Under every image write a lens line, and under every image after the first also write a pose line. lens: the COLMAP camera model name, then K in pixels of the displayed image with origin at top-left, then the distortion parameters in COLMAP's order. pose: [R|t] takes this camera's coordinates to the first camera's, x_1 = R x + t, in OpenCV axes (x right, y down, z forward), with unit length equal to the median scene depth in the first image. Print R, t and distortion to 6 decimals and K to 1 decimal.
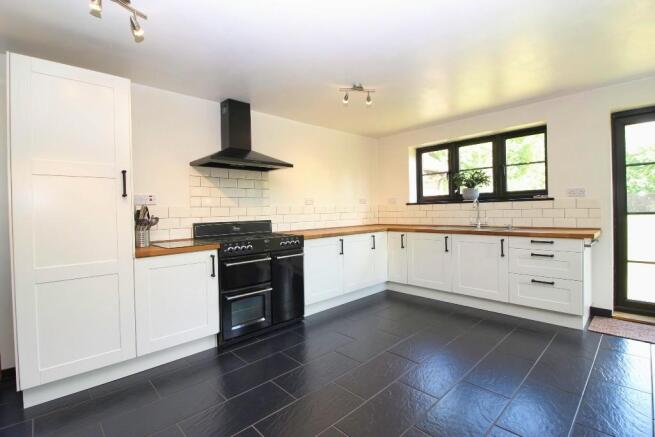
lens RADIAL K [[304.3, 0, 326.2], [0, 304.3, 212.7], [0, 0, 1]] dist [-0.008198, -0.003701]
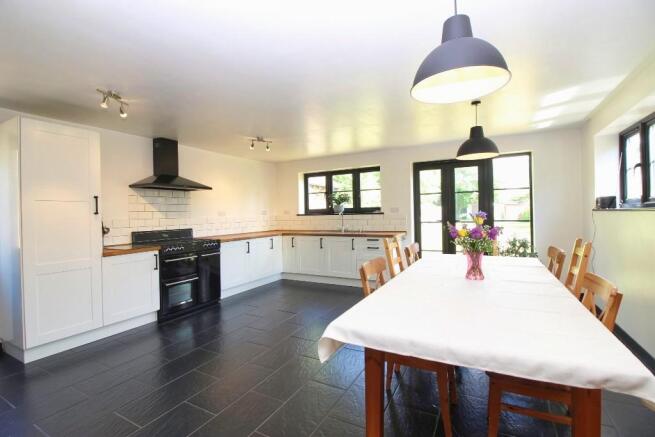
lens RADIAL K [[304.3, 0, 327.4], [0, 304.3, 213.7], [0, 0, 1]] dist [-0.008198, -0.003701]
pose [[0.948542, 0.003619, 0.316631, -0.048827], [0.000598, 0.999912, -0.013222, -0.022431], [-0.316651, 0.012731, 0.948457, -0.449984]]
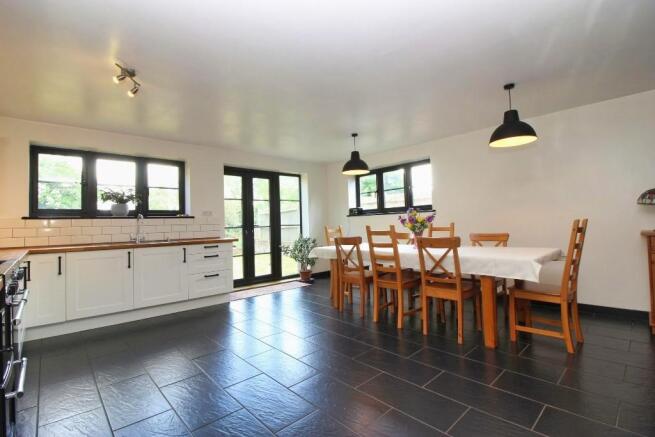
lens RADIAL K [[304.3, 0, 326.9], [0, 304.3, 217.7], [0, 0, 1]] dist [-0.008198, -0.003701]
pose [[0.002625, 0.041506, 0.999135, -0.620236], [0.030668, 0.998665, -0.041567, 0.032176], [-0.999526, 0.030751, 0.001349, 0.397627]]
